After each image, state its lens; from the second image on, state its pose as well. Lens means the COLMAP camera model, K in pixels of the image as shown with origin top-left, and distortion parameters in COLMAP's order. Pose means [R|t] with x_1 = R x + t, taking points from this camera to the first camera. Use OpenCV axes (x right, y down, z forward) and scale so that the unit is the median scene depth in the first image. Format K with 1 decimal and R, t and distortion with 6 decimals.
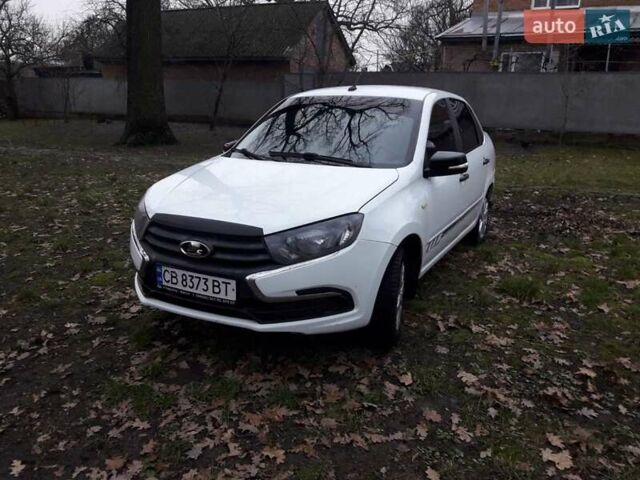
lens RADIAL K [[528.3, 0, 320.0], [0, 528.3, 240.0], [0, 0, 1]] dist [0.041939, -0.097677]
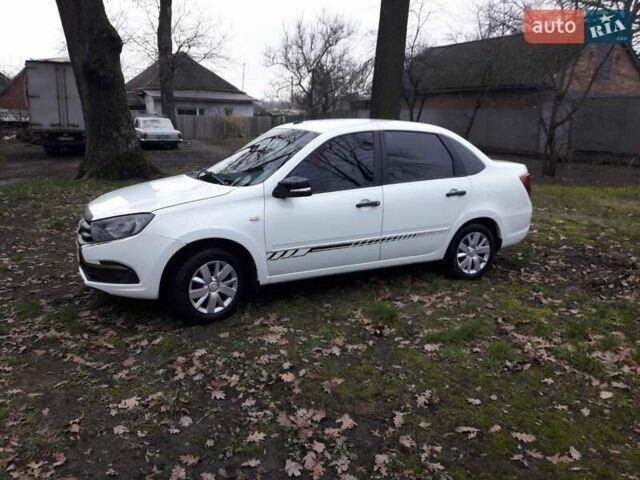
lens RADIAL K [[537.0, 0, 320.0], [0, 537.0, 240.0], [0, 0, 1]] dist [-0.008433, -0.009990]
pose [[0.813571, 0.114958, -0.569988, 1.214049], [-0.144322, 0.989510, -0.006430, -0.037840], [0.563270, 0.087493, 0.821628, 0.104209]]
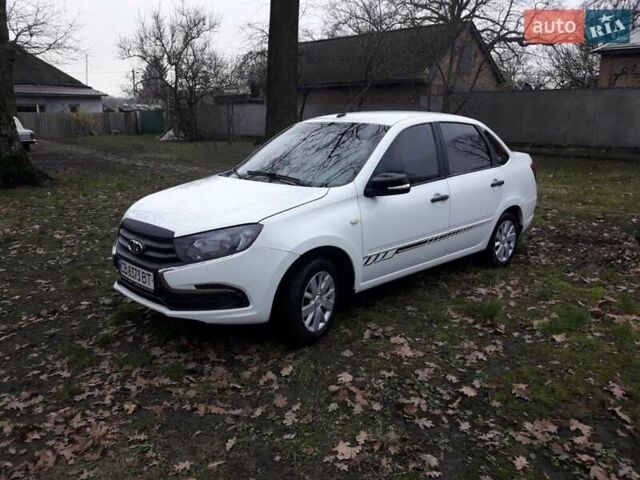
lens RADIAL K [[528.3, 0, 320.0], [0, 528.3, 240.0], [0, 0, 1]] dist [0.041939, -0.097677]
pose [[0.947922, 0.051574, -0.314298, 0.565244], [-0.062879, 0.997684, -0.025932, 0.005673], [0.312233, 0.044344, 0.948970, -0.066311]]
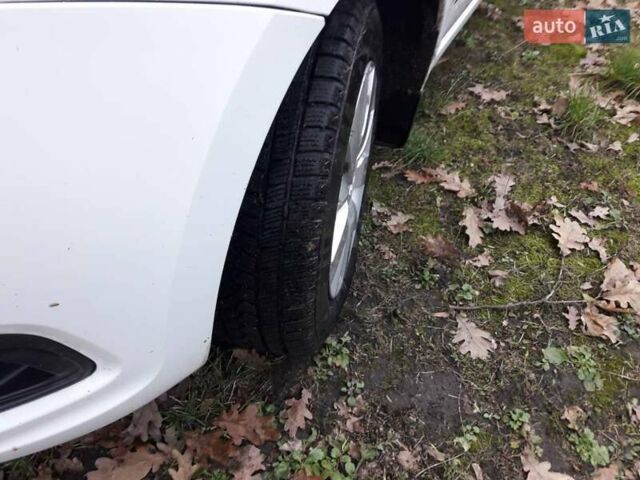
lens RADIAL K [[528.3, 0, 320.0], [0, 528.3, 240.0], [0, 0, 1]] dist [0.041939, -0.097677]
pose [[0.999804, -0.016848, 0.010350, 0.146896], [0.009506, 0.868516, 0.495570, -0.012533], [-0.017338, -0.495375, 0.868506, 0.828774]]
